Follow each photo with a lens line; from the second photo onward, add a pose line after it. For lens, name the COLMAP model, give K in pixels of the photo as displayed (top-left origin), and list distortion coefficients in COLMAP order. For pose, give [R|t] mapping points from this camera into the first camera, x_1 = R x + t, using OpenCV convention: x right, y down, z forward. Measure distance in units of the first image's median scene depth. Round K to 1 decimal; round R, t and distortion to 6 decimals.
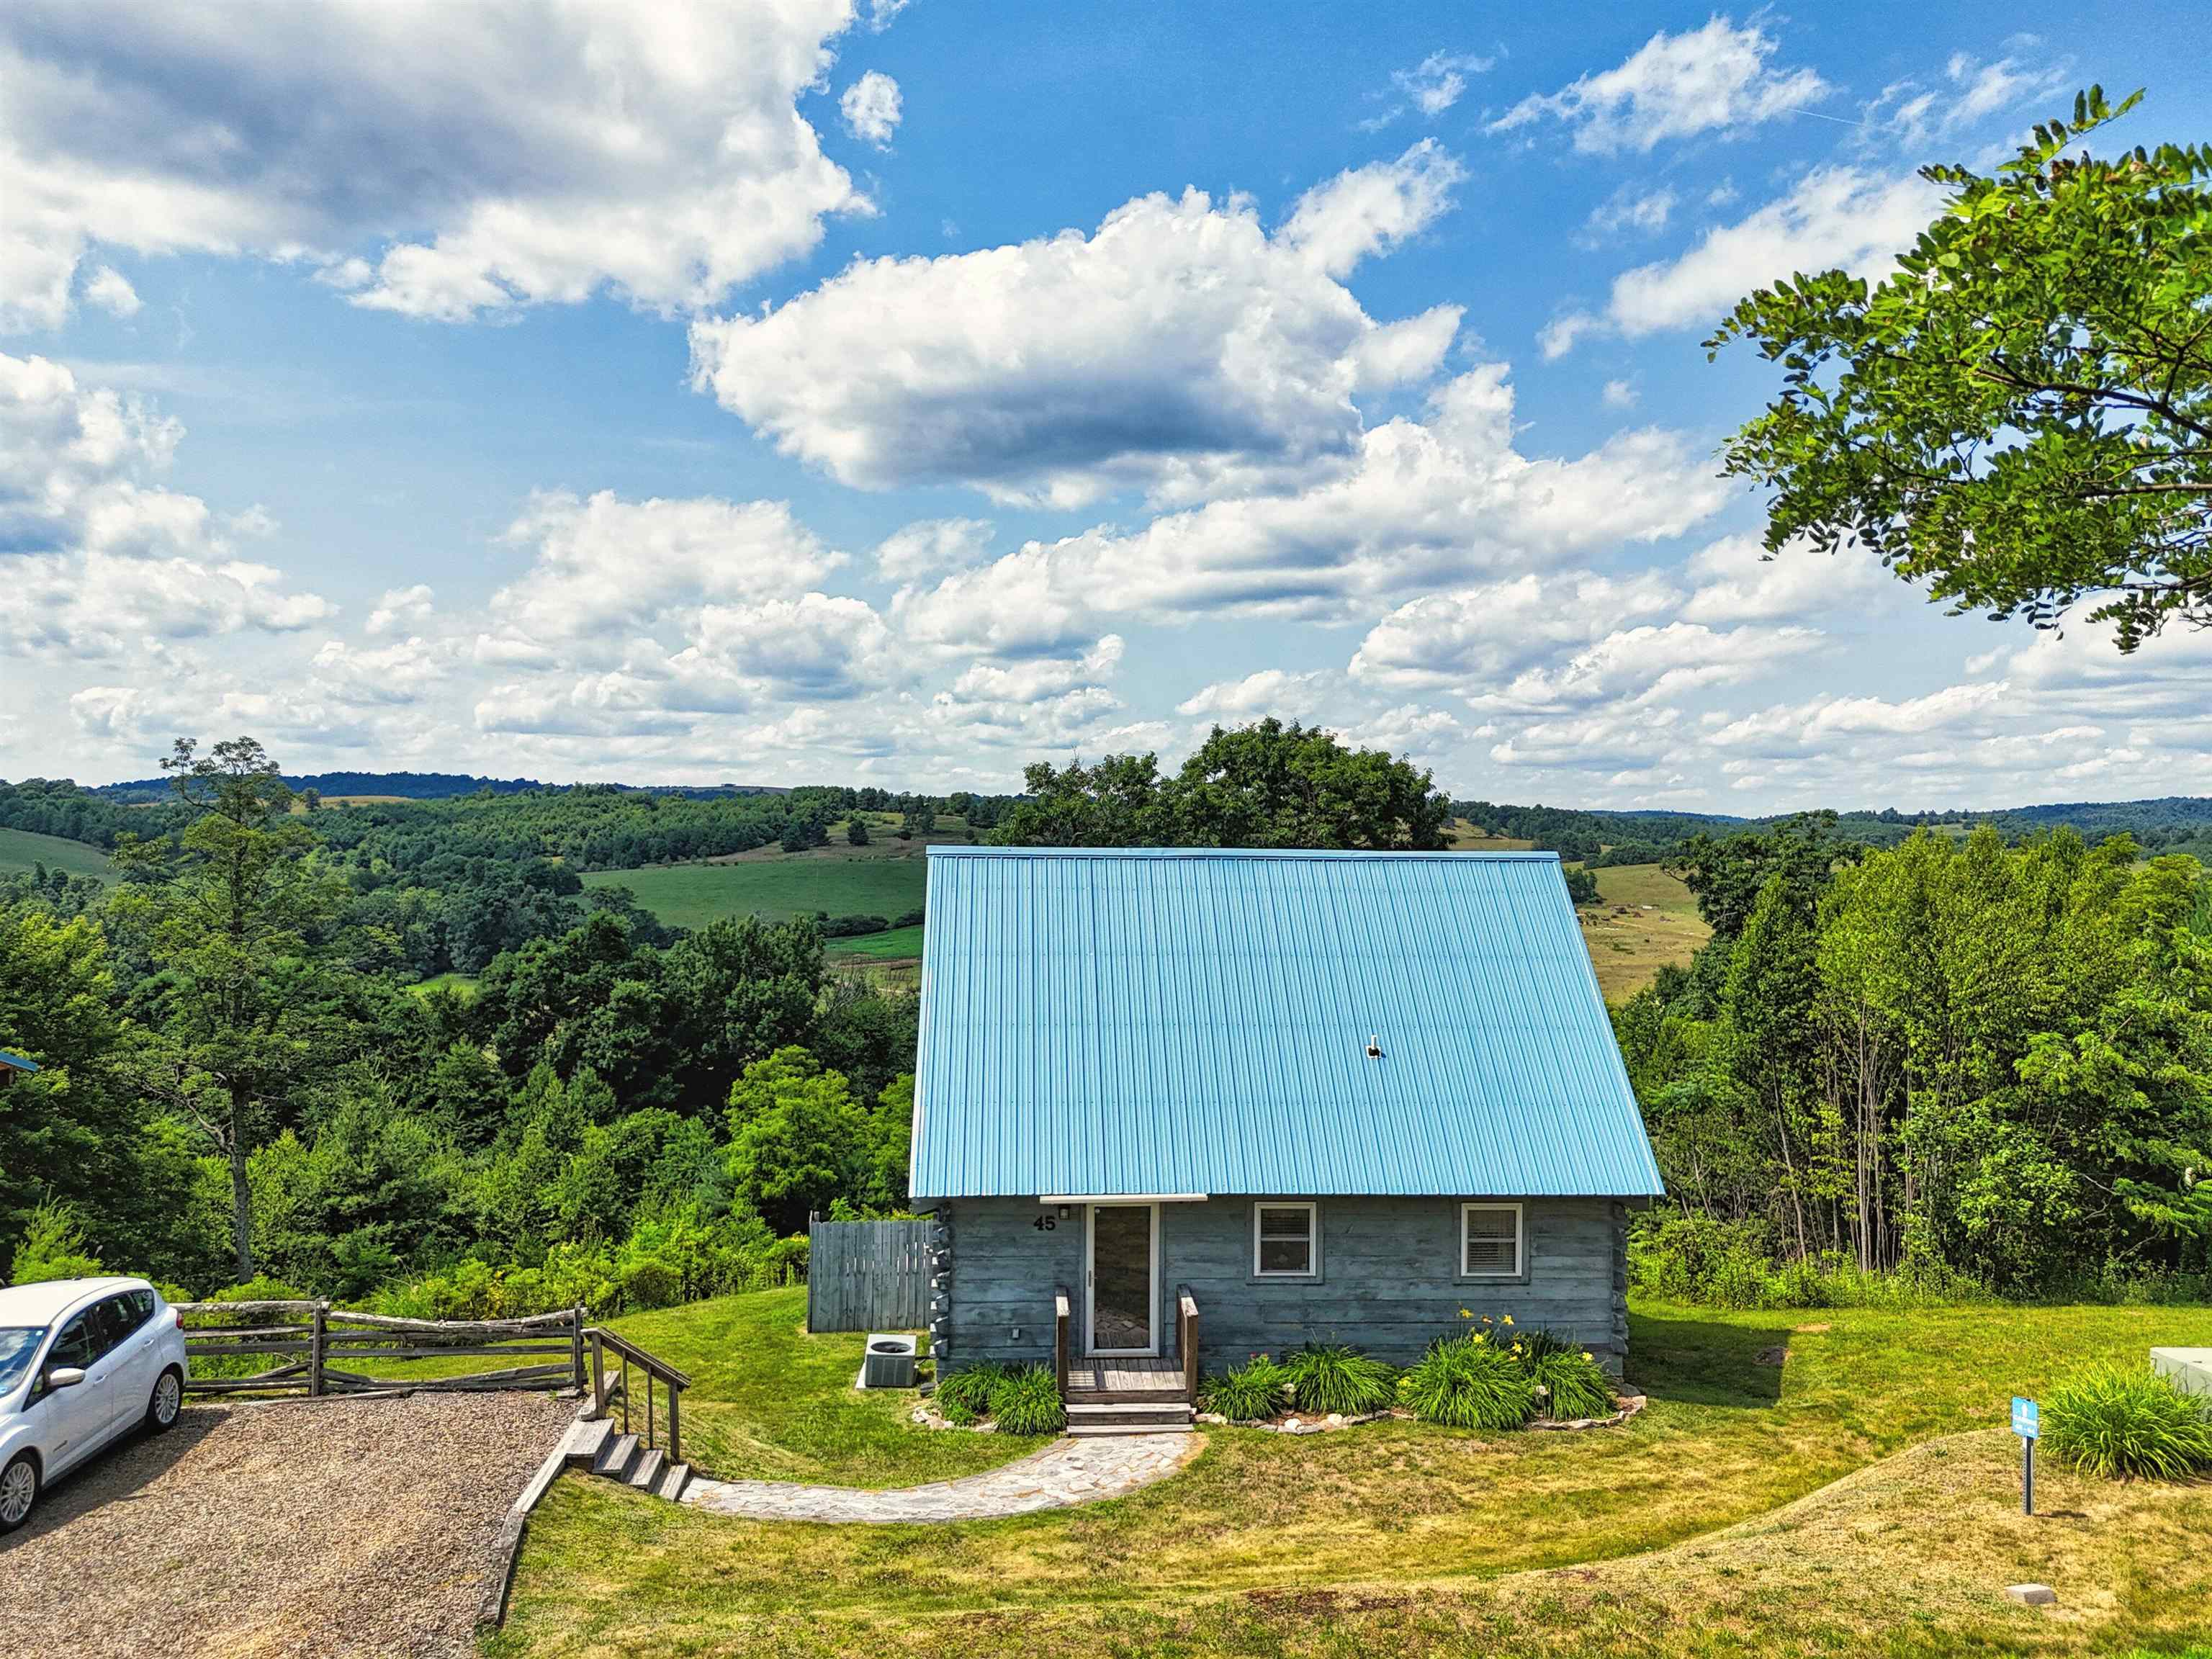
lens RADIAL K [[1658.6, 0, 1110.5], [0, 1658.6, 841.4], [0, 0, 1]] dist [0.062229, -0.061698]
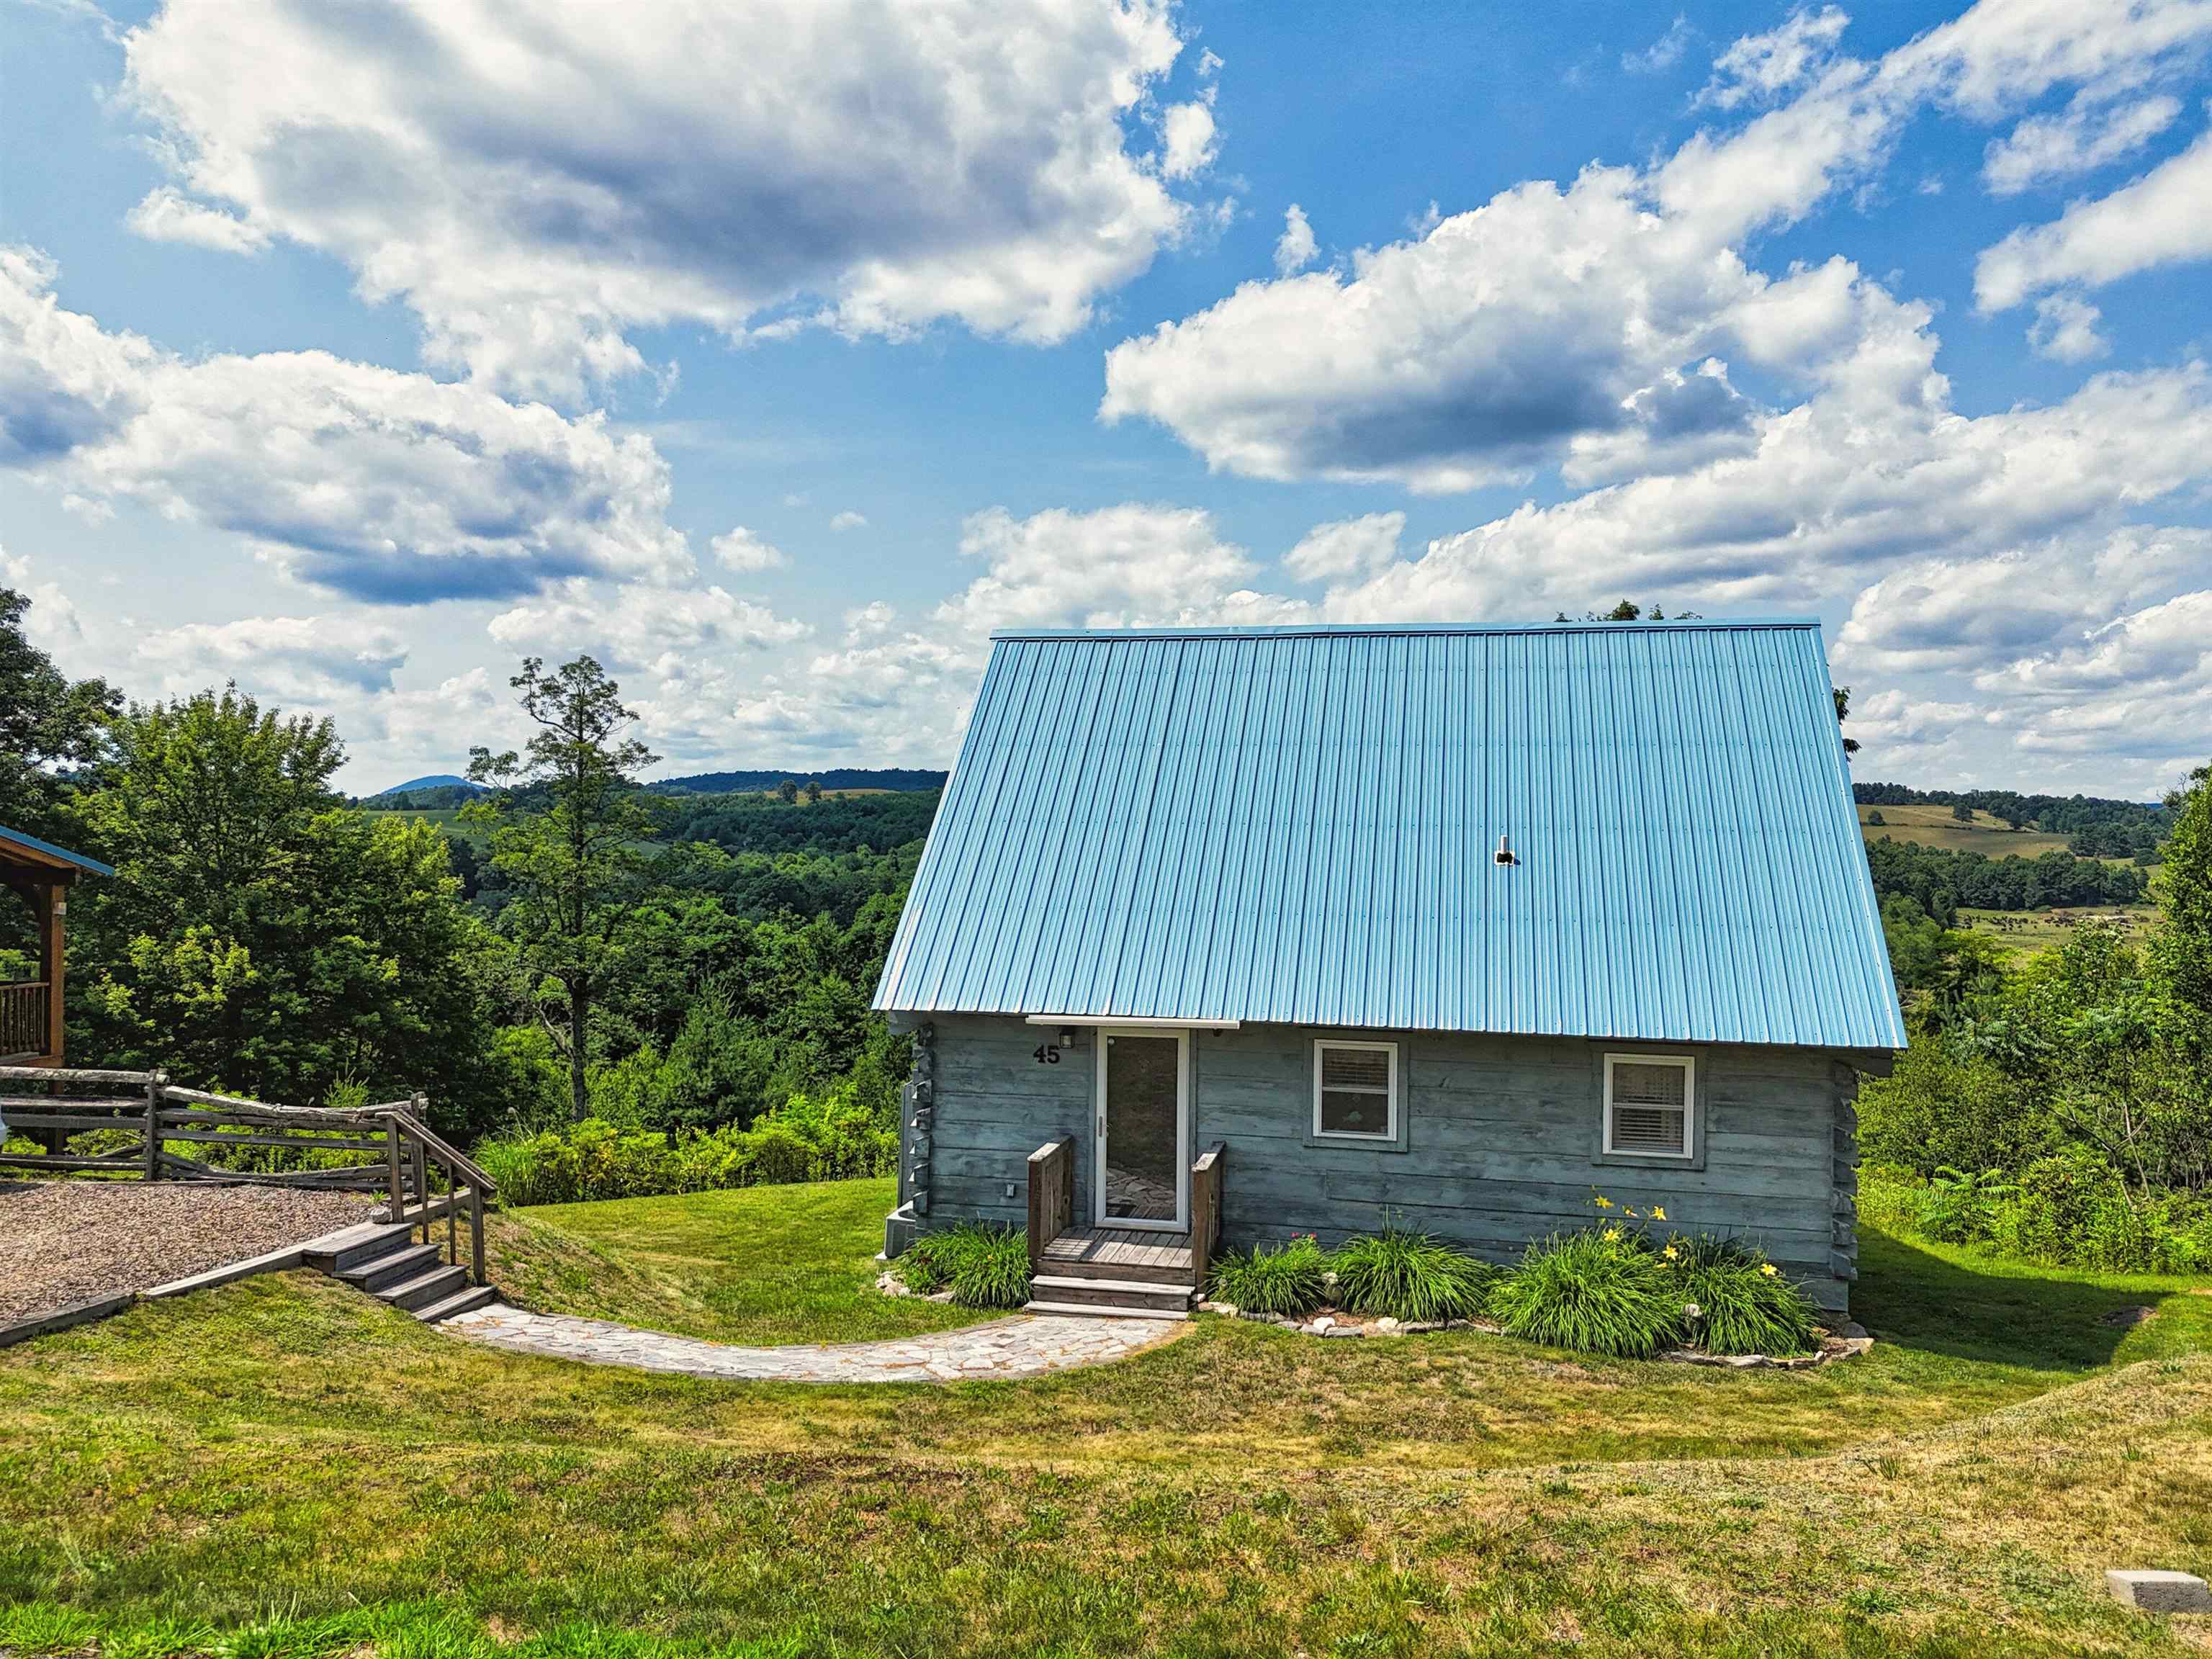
lens RADIAL K [[1647.2, 0, 1118.4], [0, 1647.2, 828.1], [0, 0, 1]] dist [0.072416, -0.079735]
pose [[0.962801, 0.001920, -0.270206, 0.206560], [-0.003961, 0.999968, -0.007010, 0.127896], [0.270183, 0.007820, 0.962777, 0.253823]]
